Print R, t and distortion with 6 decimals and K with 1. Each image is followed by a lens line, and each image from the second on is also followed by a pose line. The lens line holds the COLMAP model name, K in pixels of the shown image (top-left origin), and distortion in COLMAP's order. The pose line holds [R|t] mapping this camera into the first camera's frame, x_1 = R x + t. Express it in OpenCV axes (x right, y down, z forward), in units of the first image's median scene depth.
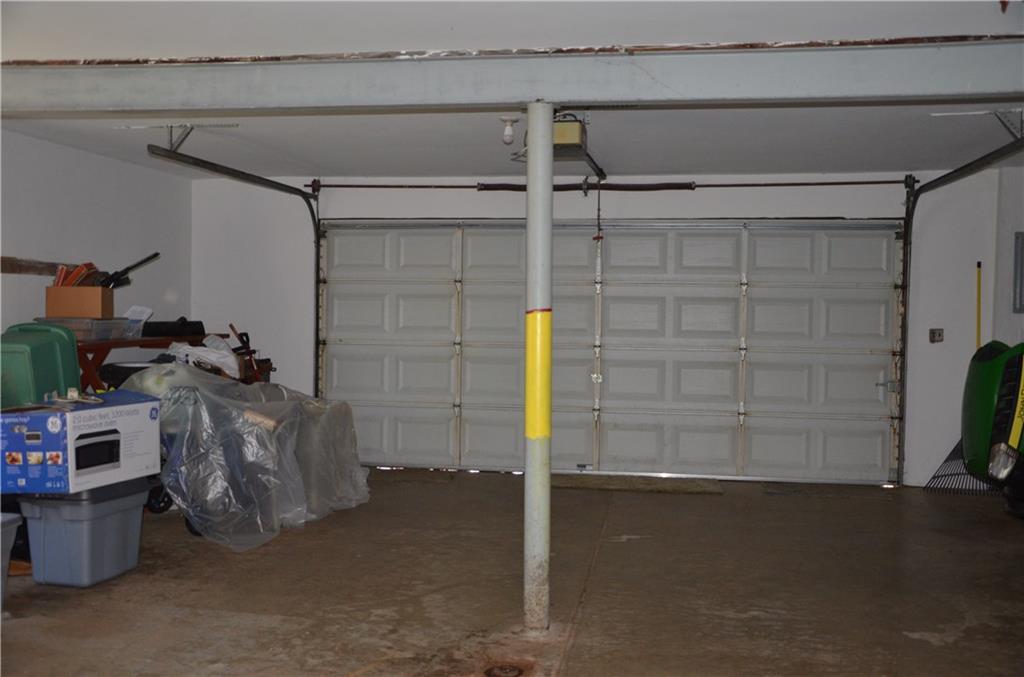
lens RADIAL K [[1011.5, 0, 512.0], [0, 1011.5, 338.5], [0, 0, 1]] dist [-0.006409, 0.010123]
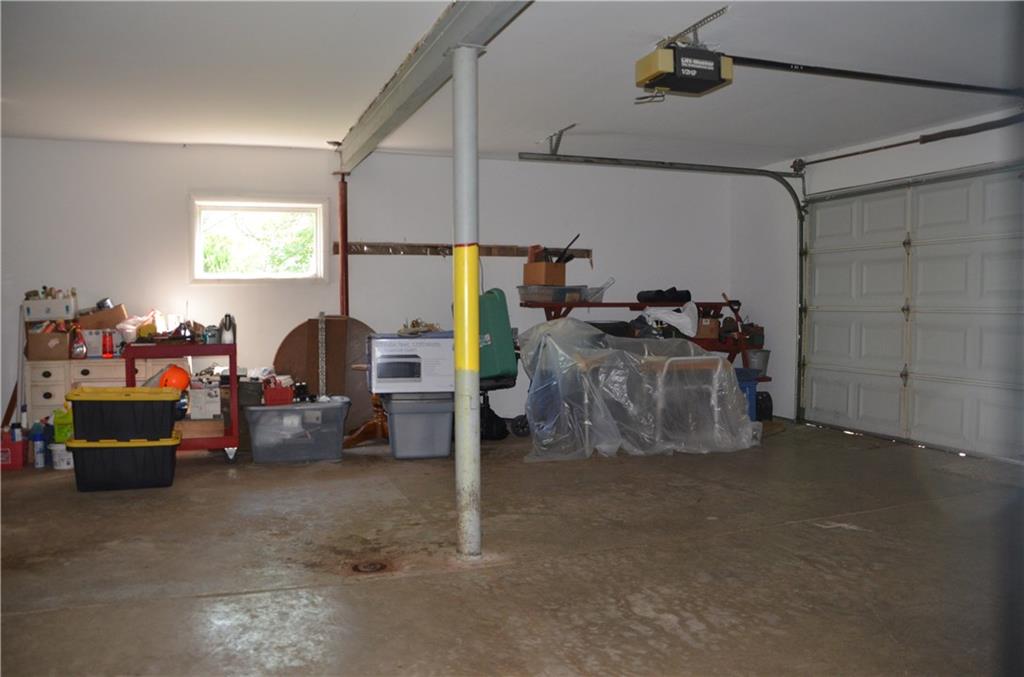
lens RADIAL K [[793.4, 0, 517.2], [0, 793.4, 342.8], [0, 0, 1]] dist [-0.156433, 0.108913]
pose [[0.498223, 0.027862, -0.866601, 0.703256], [-0.016891, 0.999606, 0.022427, 0.048374], [0.866884, 0.003464, 0.498498, 0.604005]]
